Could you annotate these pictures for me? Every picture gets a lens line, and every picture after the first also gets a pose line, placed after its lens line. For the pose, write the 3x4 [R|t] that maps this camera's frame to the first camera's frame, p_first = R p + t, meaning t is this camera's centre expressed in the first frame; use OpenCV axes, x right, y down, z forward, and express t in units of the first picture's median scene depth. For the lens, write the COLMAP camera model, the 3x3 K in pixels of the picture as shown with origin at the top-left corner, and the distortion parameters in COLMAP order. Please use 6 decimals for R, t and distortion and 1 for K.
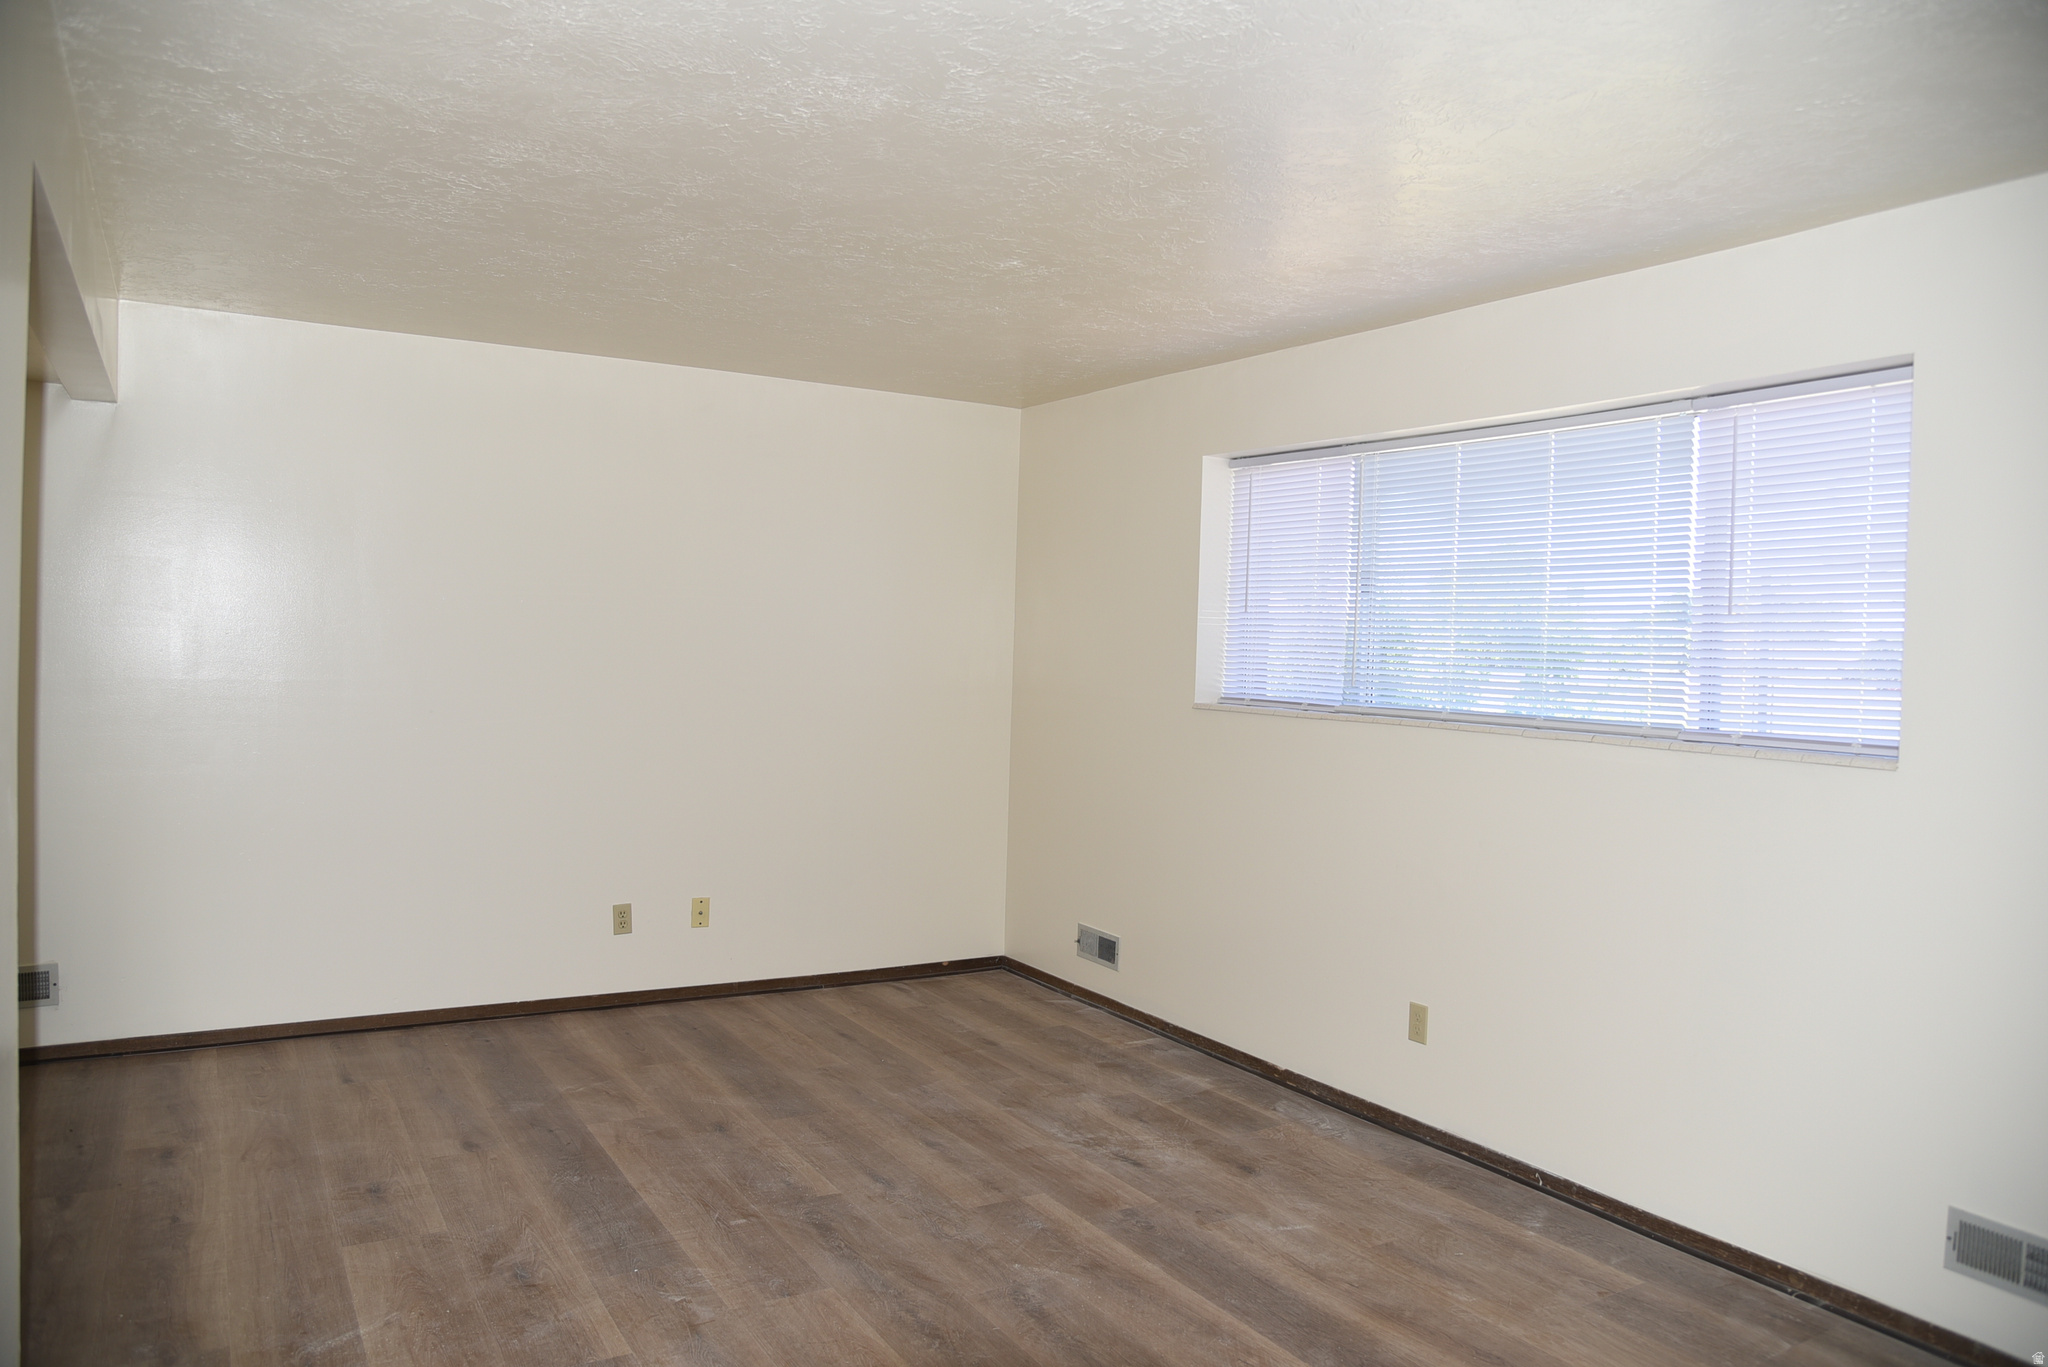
lens RADIAL K [[1411.5, 0, 1029.3], [0, 1411.5, 680.9], [0, 0, 1]] dist [-0.111093, 0.061522]
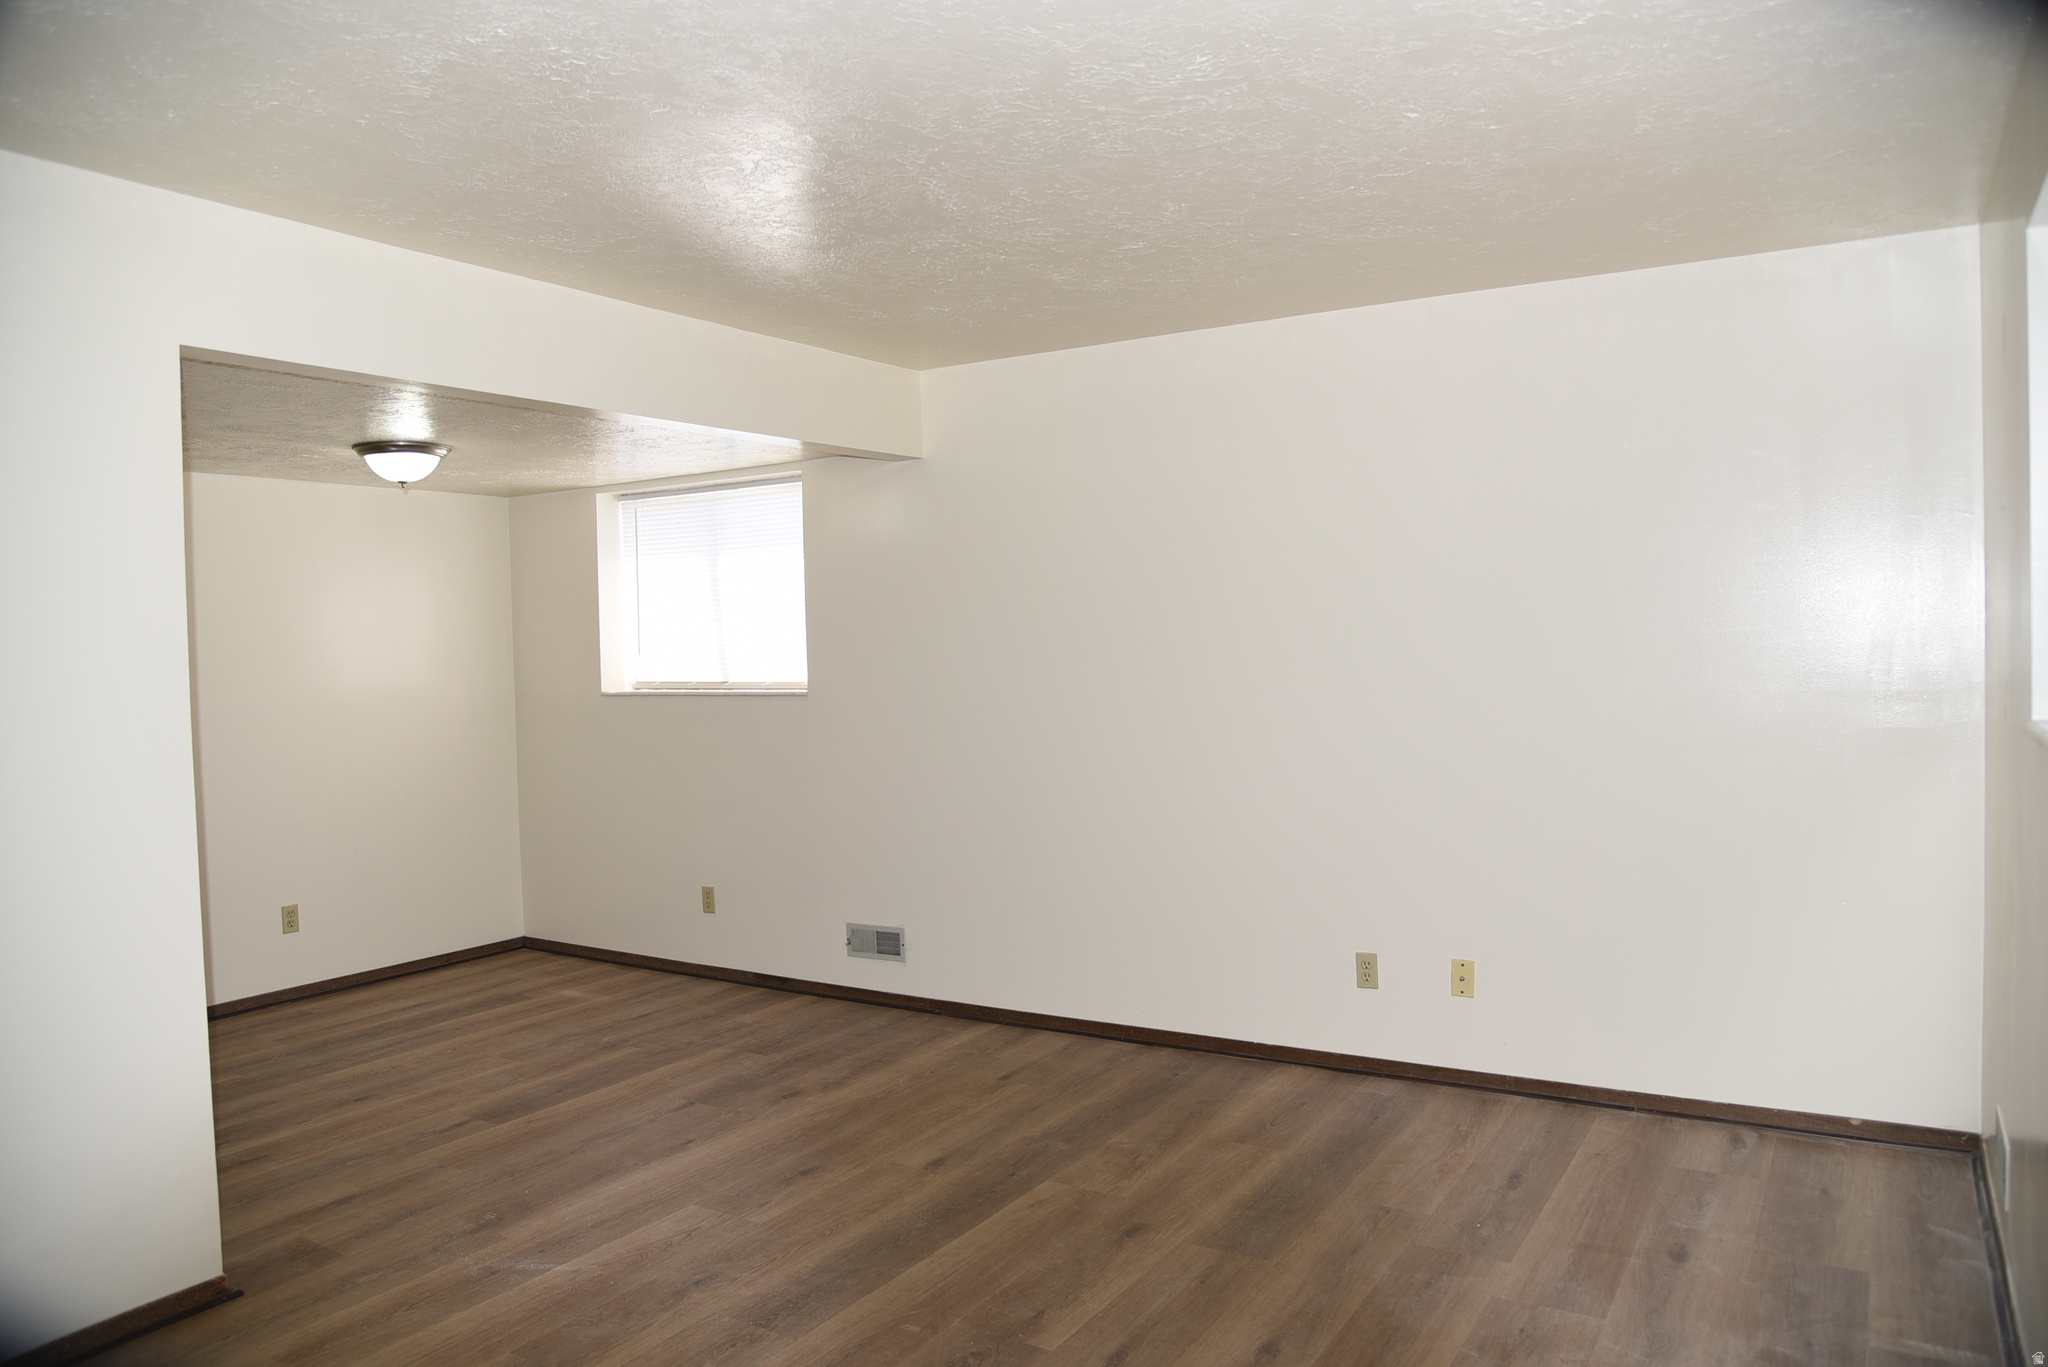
lens RADIAL K [[1411.5, 0, 1029.3], [0, 1411.5, 680.9], [0, 0, 1]] dist [-0.111093, 0.061522]
pose [[0.449059, -0.014193, -0.893390, 0.523893], [0.010119, 0.999890, -0.010799, 0.003927], [0.893445, -0.004191, 0.449153, 0.616892]]
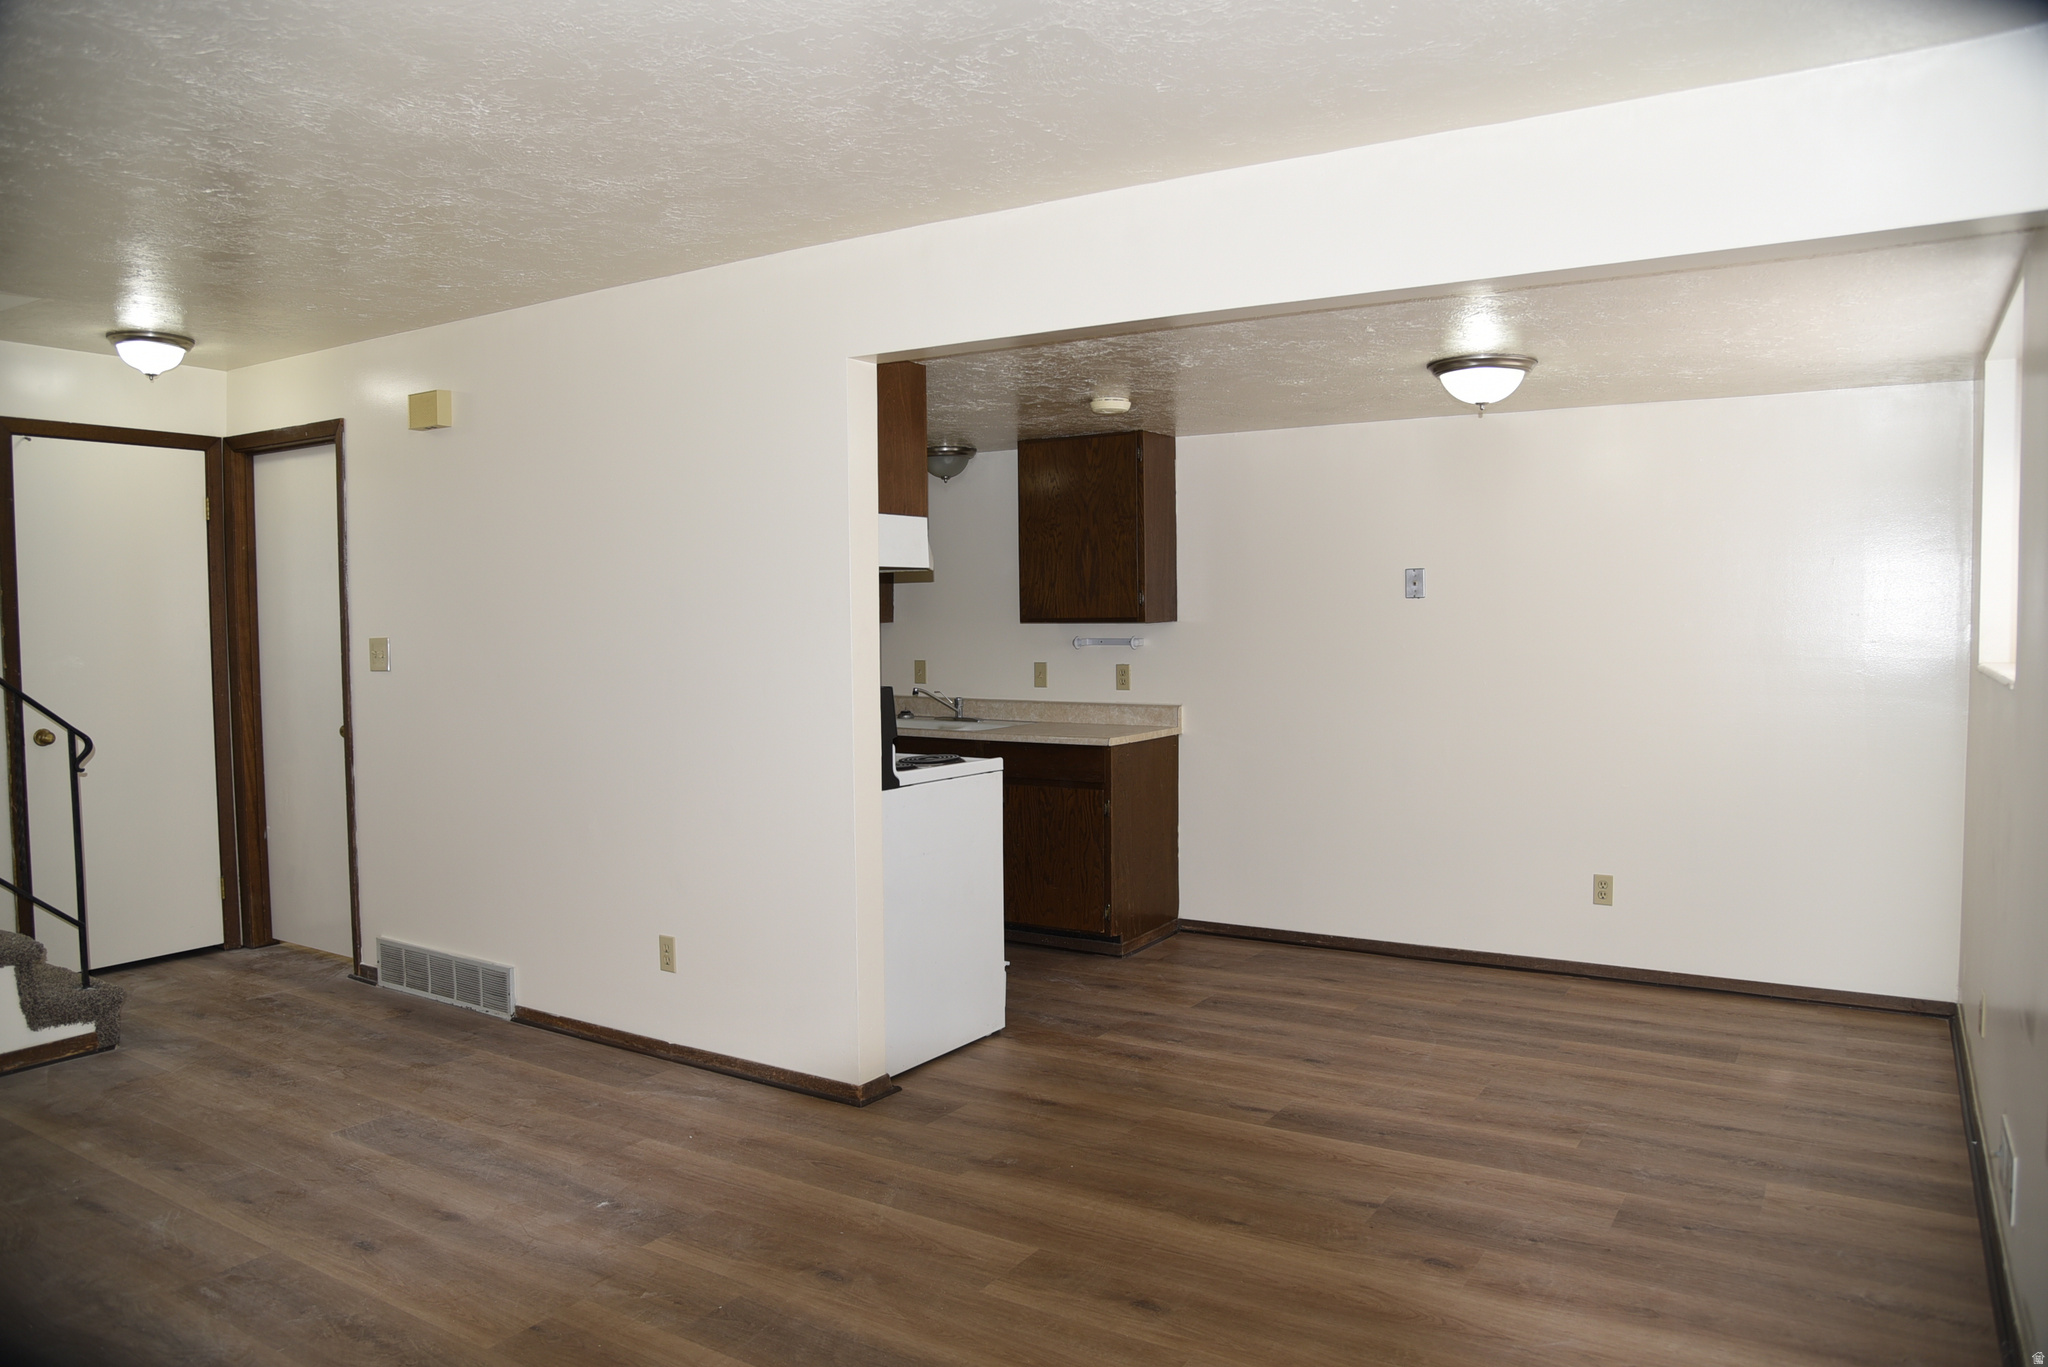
lens RADIAL K [[1411.5, 0, 1029.3], [0, 1411.5, 680.9], [0, 0, 1]] dist [-0.111093, 0.061522]
pose [[-0.897893, -0.001050, -0.440212, -0.057858], [-0.031133, 0.997645, 0.061122, -0.034105], [0.439111, 0.068587, -0.895811, 1.532682]]
